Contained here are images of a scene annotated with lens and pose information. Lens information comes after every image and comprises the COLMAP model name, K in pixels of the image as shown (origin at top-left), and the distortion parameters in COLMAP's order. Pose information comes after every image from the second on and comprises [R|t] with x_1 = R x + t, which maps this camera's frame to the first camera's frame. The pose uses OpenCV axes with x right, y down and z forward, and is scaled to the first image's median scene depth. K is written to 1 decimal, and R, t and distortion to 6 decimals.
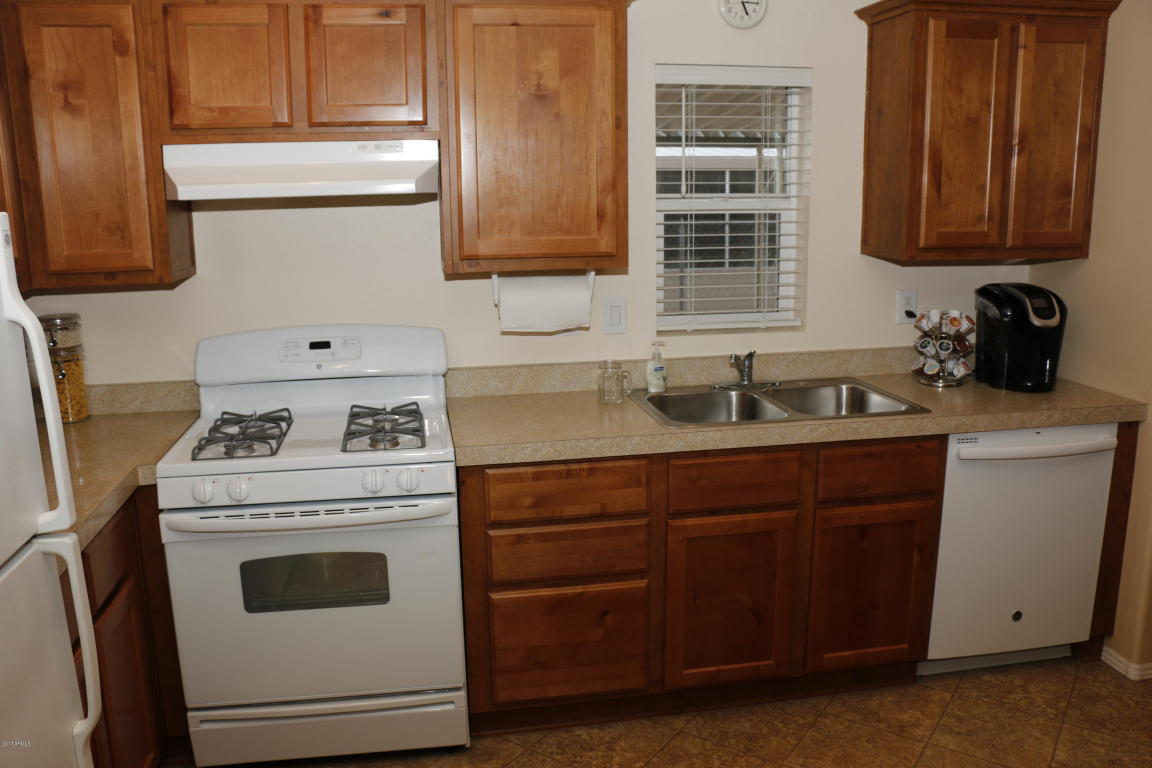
lens RADIAL K [[929.1, 0, 576.0], [0, 929.1, 384.0], [0, 0, 1]] dist [-0.176399, 0.155943]
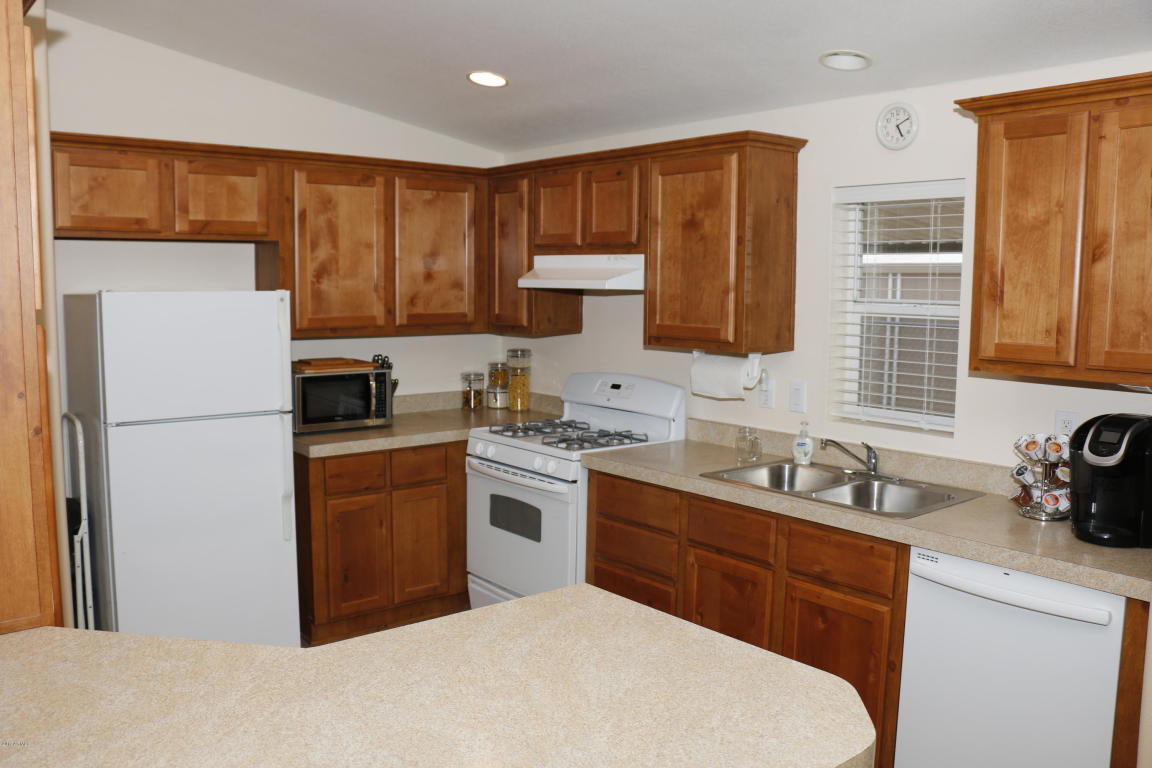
lens RADIAL K [[929.1, 0, 576.0], [0, 929.1, 384.0], [0, 0, 1]] dist [-0.176399, 0.155943]
pose [[0.497834, 0.112125, -0.859994, 1.015703], [-0.194591, 0.980766, 0.015226, -0.057696], [0.845160, 0.159766, 0.510078, 0.164642]]
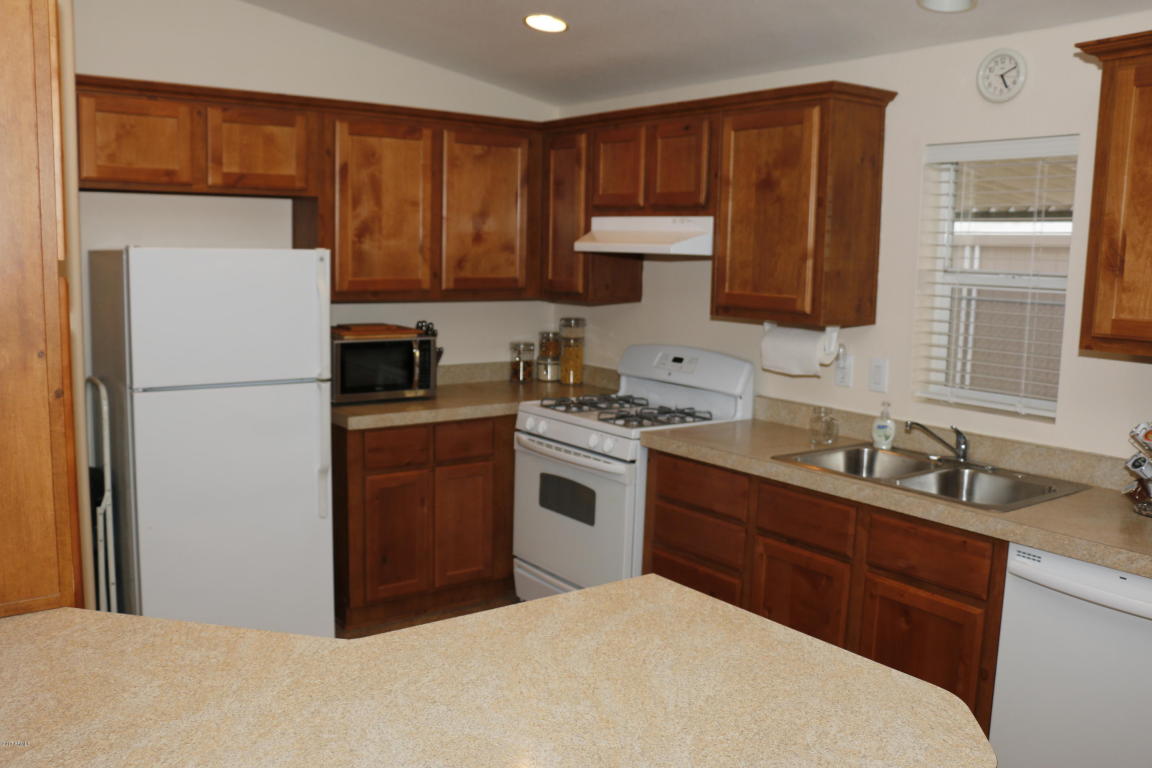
lens RADIAL K [[979.6, 0, 573.7], [0, 979.6, 379.4], [0, 0, 1]] dist [-0.161767, 0.181392]
pose [[0.452302, 0.140566, -0.880718, 0.977604], [-0.212480, 0.976051, 0.046660, -0.049822], [0.866184, 0.166030, 0.471337, 0.166345]]
